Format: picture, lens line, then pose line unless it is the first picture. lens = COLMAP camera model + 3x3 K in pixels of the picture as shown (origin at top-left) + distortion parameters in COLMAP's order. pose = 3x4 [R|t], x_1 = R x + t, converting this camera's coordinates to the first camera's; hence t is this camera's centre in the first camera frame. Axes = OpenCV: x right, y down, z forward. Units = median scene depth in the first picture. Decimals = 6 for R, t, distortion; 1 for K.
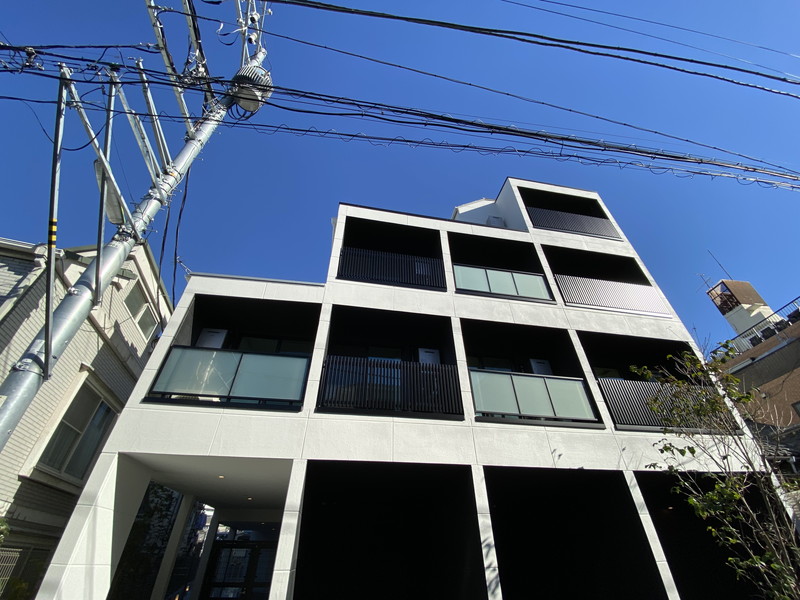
lens RADIAL K [[321.0, 0, 397.2], [0, 321.0, 302.5], [0, 0, 1]] dist [-0.002882, -0.010217]
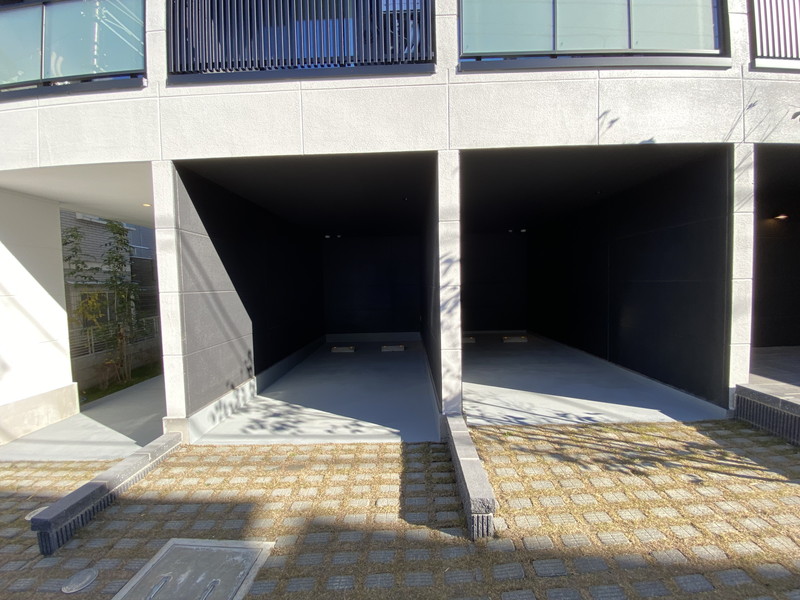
lens RADIAL K [[321.0, 0, 391.1], [0, 321.0, 303.1], [0, 0, 1]] dist [-0.002882, -0.010217]
pose [[0.975731, -0.008546, -0.218808, 0.262303], [0.153091, 0.741075, 0.653737, 0.301955], [0.156566, -0.671368, 0.724397, 0.352252]]
